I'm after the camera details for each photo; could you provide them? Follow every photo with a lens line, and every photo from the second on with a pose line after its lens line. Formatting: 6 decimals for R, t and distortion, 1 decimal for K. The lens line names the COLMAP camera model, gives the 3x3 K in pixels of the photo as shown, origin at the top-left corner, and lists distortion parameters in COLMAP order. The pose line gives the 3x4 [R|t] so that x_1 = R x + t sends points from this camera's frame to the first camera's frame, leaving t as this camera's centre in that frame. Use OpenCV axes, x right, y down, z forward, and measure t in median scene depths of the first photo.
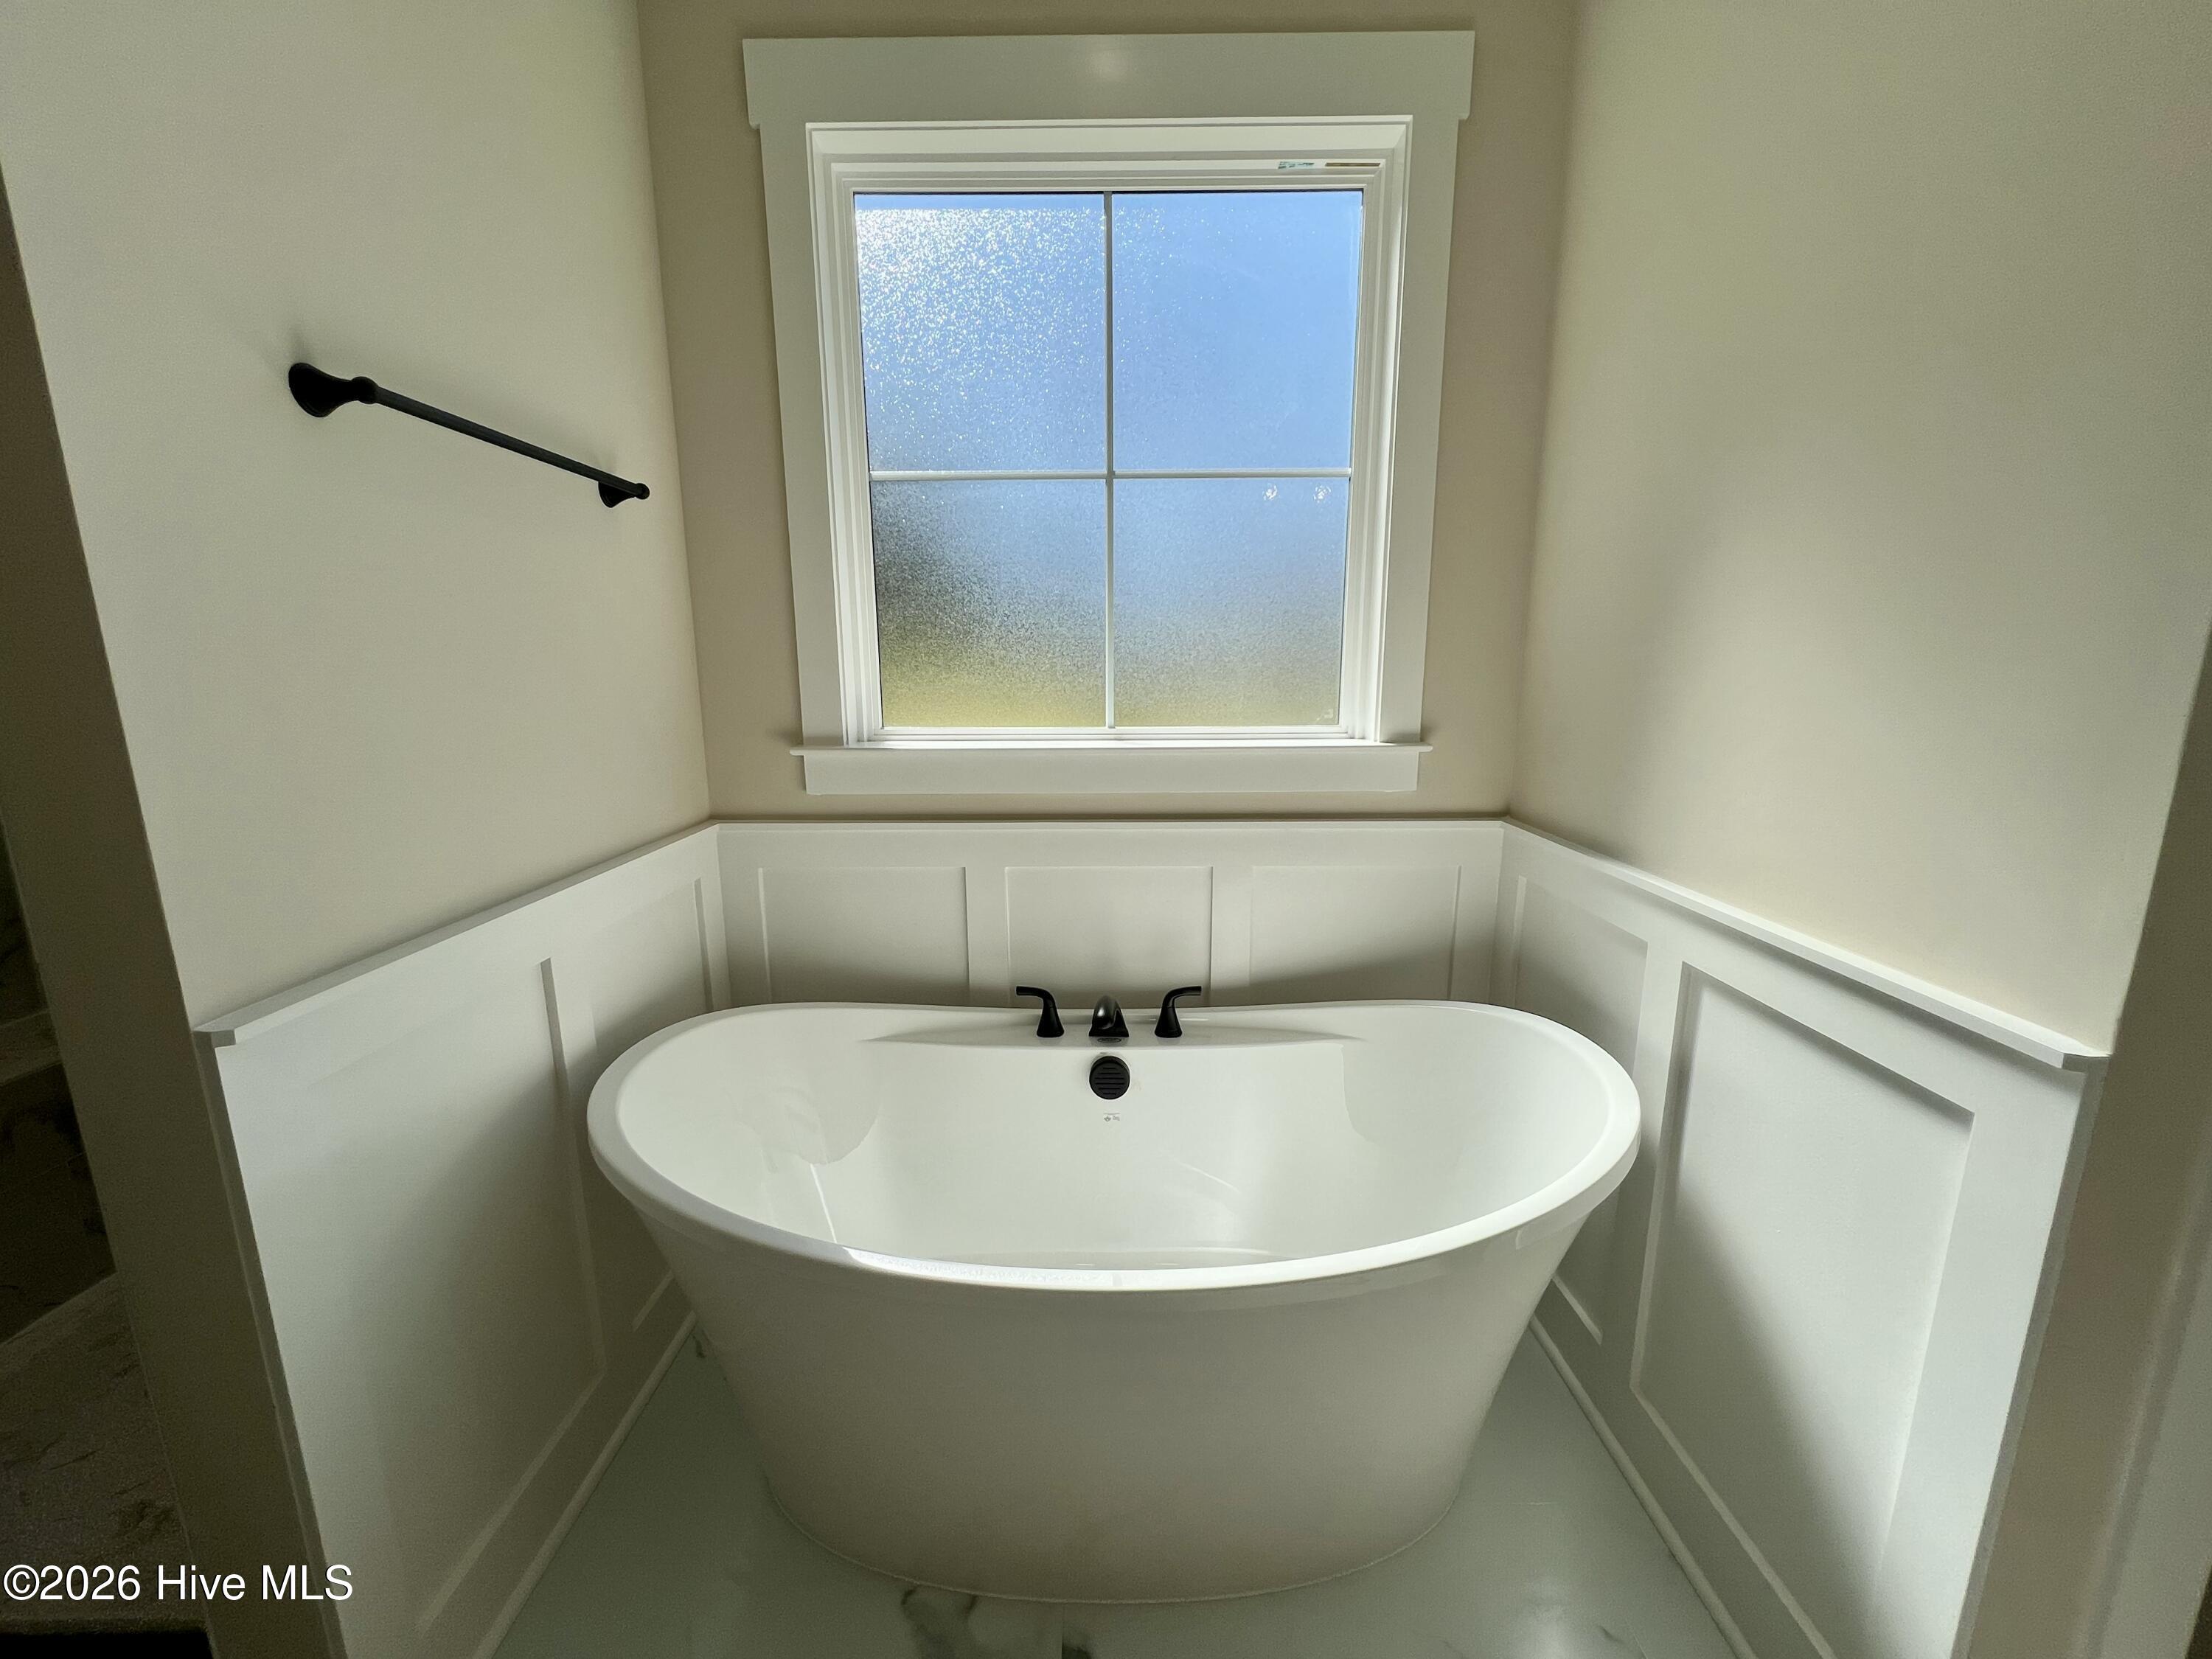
lens RADIAL K [[884.0, 0, 1110.3], [0, 884.0, 833.1], [0, 0, 1]] dist [-0.006935, 0.000177]
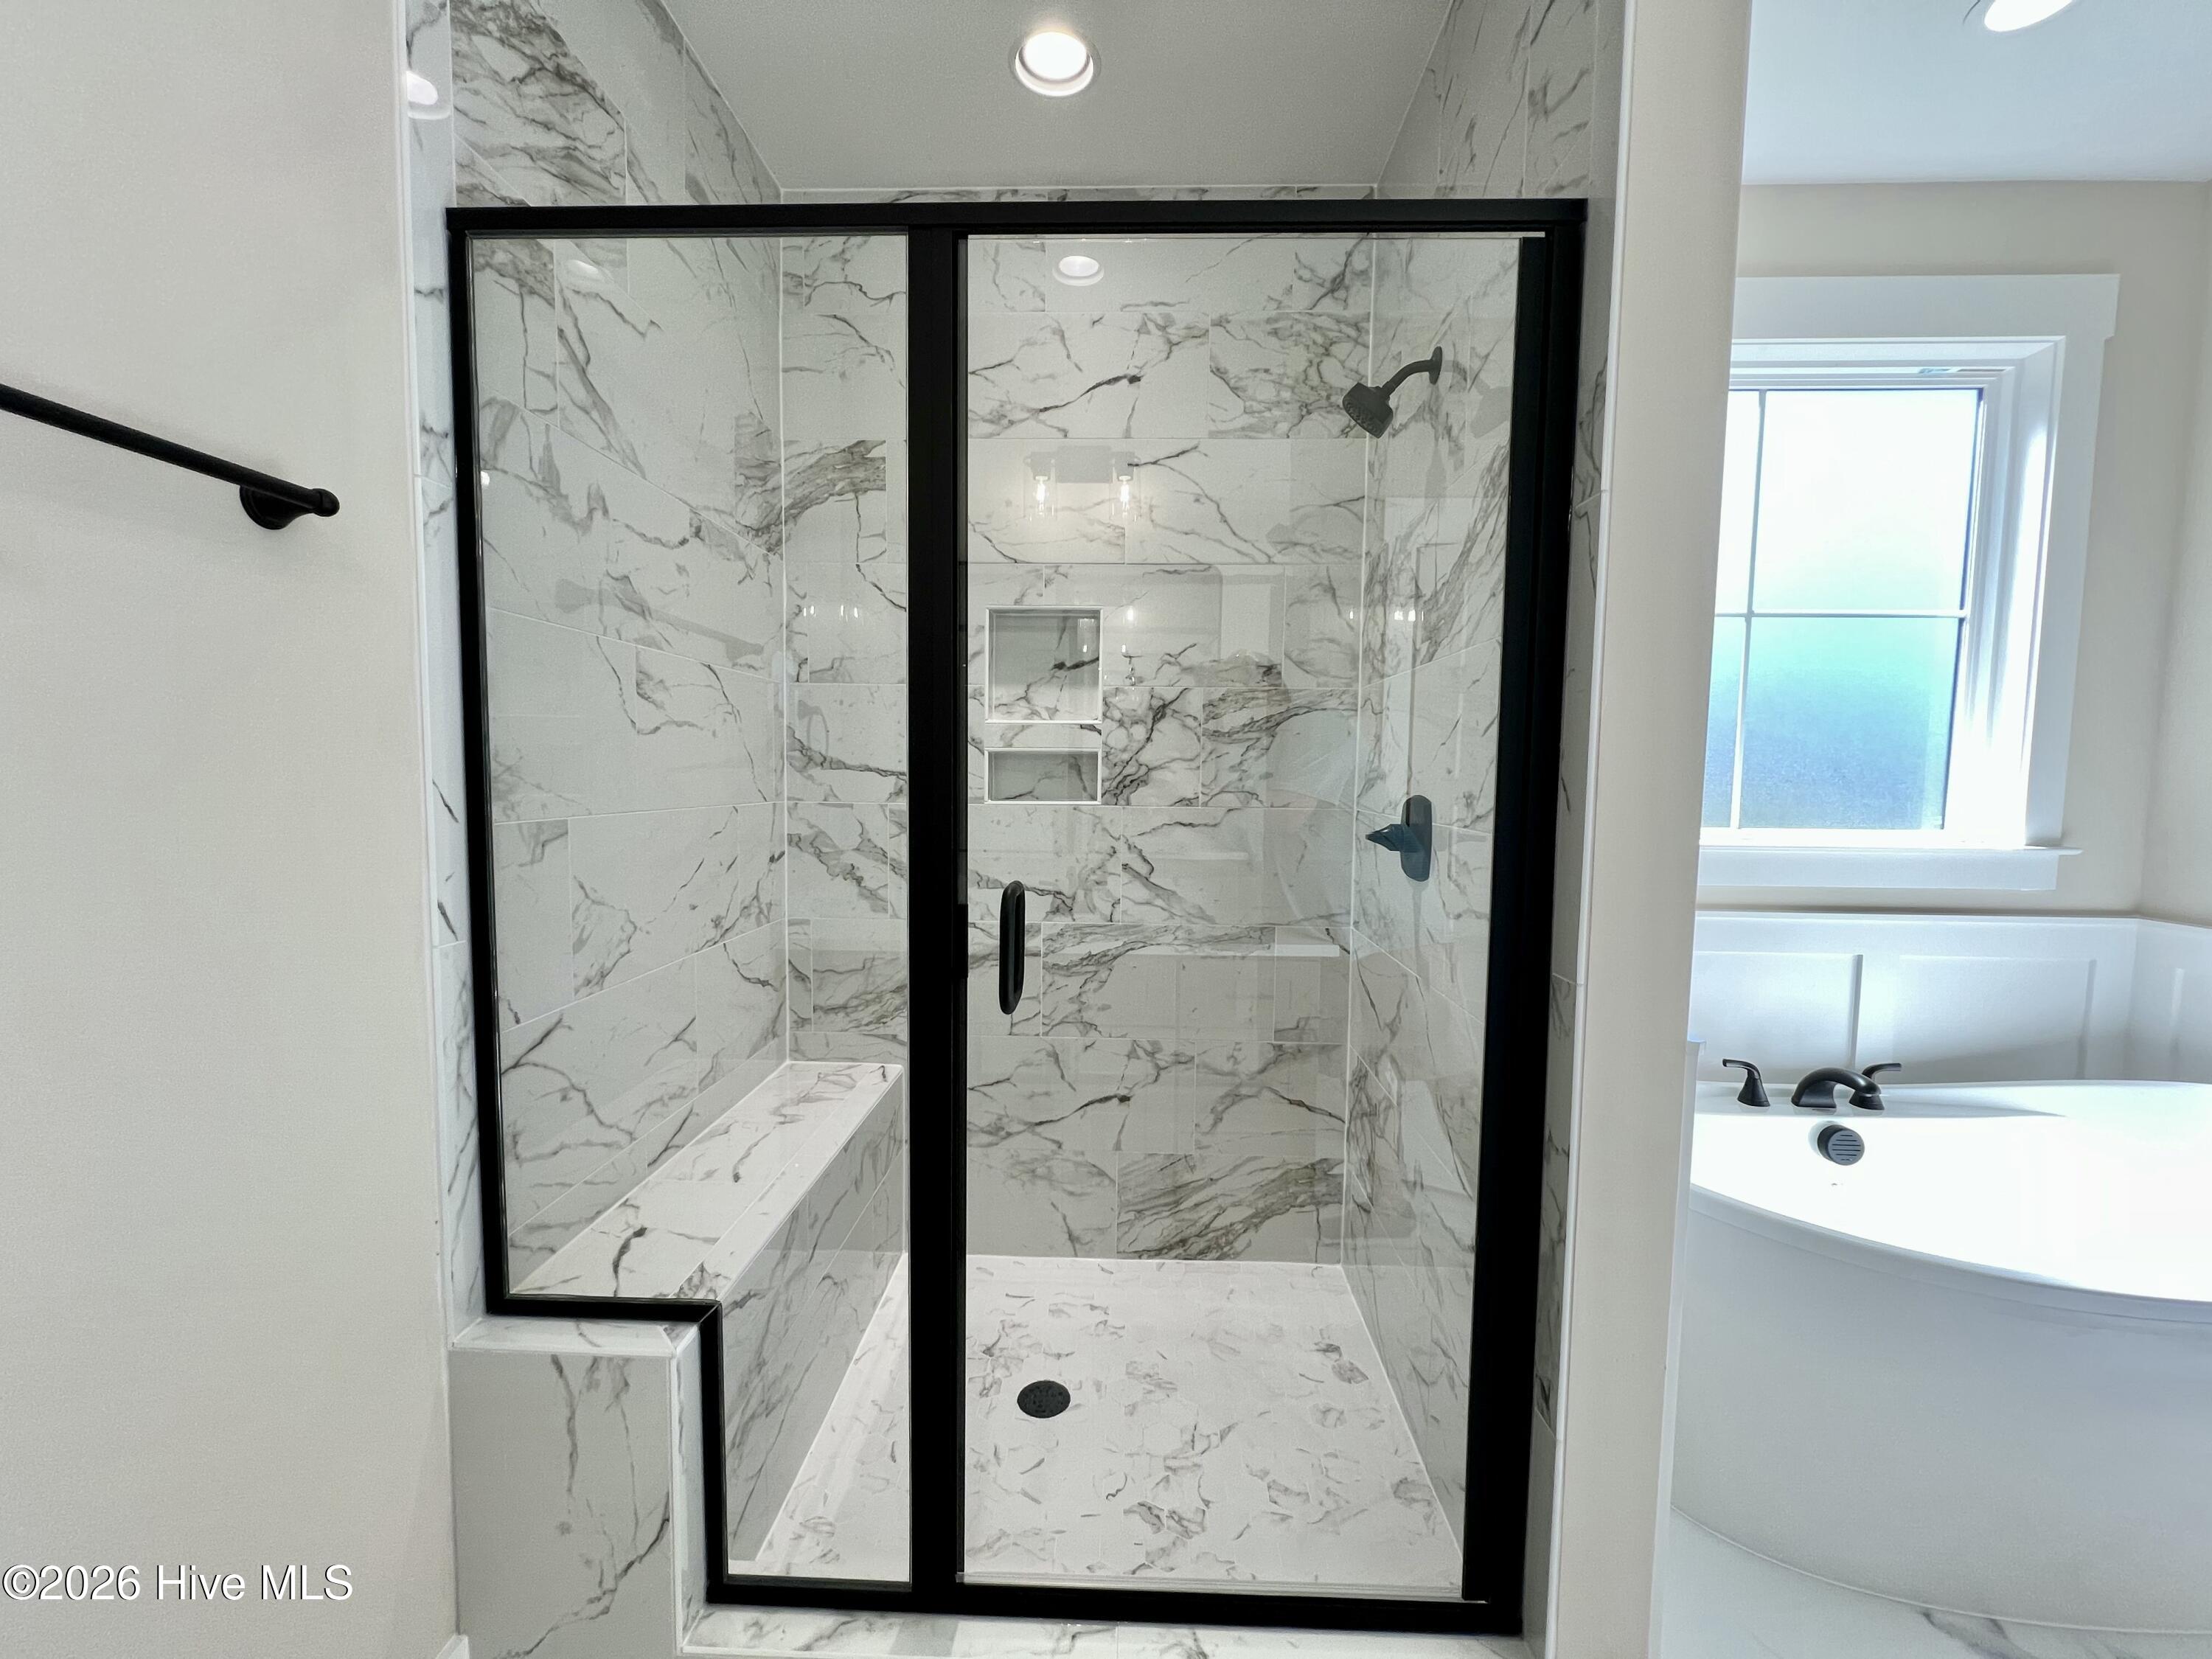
lens RADIAL K [[884.0, 0, 1101.8], [0, 884.0, 830.8], [0, 0, 1]] dist [-0.006935, 0.000177]
pose [[0.998687, 0.017996, -0.047958, -0.814666], [-0.024079, 0.991294, -0.129449, 0.051831], [0.045211, 0.130434, 0.990426, -0.157757]]
